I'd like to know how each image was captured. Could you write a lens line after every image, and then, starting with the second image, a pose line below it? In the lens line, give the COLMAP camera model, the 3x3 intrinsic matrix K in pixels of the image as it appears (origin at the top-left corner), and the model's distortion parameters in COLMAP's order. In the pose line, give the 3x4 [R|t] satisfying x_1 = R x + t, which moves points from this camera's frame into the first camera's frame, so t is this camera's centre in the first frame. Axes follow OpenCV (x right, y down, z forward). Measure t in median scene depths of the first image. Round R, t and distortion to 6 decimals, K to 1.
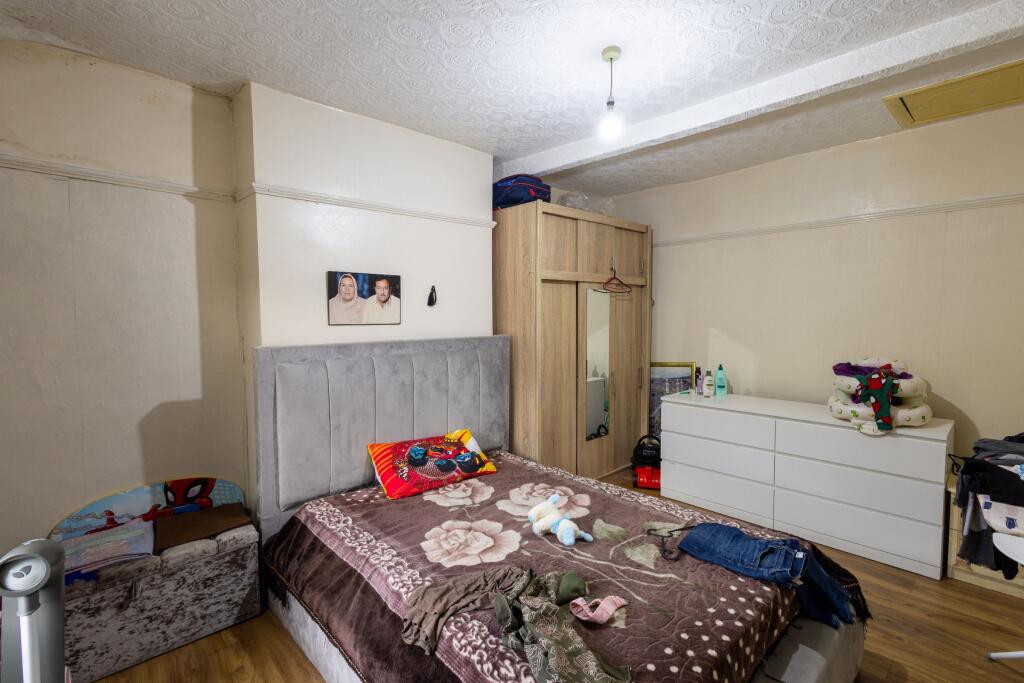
lens RADIAL K [[466.7, 0, 508.4], [0, 466.7, 337.6], [0, 0, 1]] dist [0.003664, -0.000020]
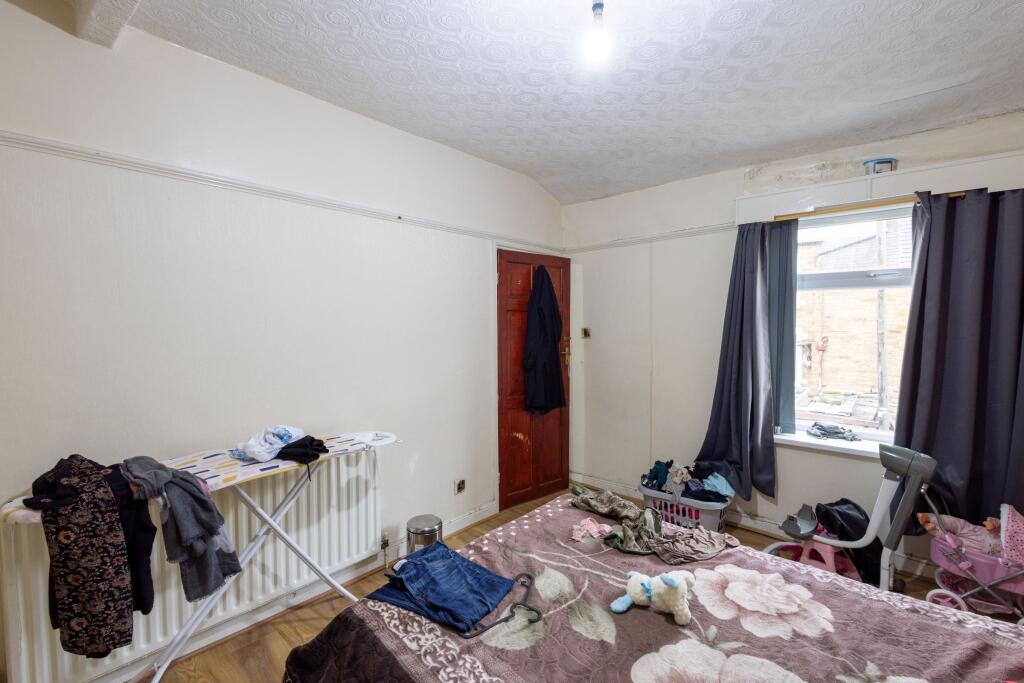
lens RADIAL K [[462.1, 0, 511.7], [0, 462.1, 337.4], [0, 0, 1]] dist [0.004433, 0.000144]
pose [[-0.995250, 0.006633, -0.097130, 0.319244], [-0.001631, 0.996401, 0.084749, -0.063382], [0.097342, 0.084505, -0.991657, 1.301030]]
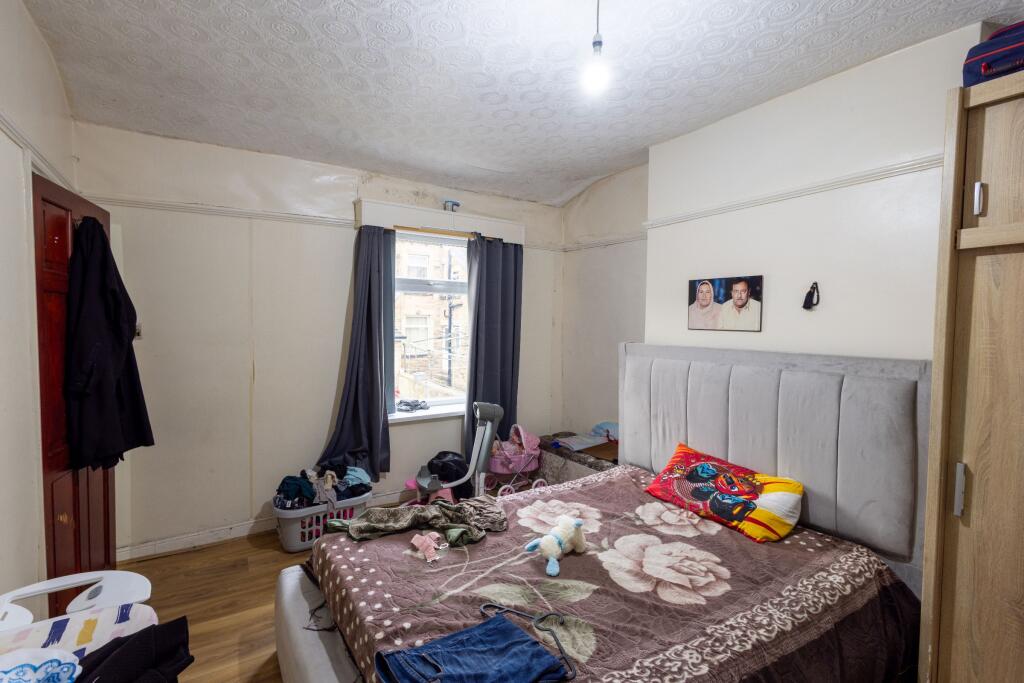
lens RADIAL K [[462.1, 0, 511.7], [0, 462.1, 337.4], [0, 0, 1]] dist [0.004433, 0.000144]
pose [[-0.179447, 0.037443, -0.983055, 0.780091], [-0.062575, 0.996817, 0.049389, -0.036088], [0.981776, 0.070377, -0.176533, 0.796814]]
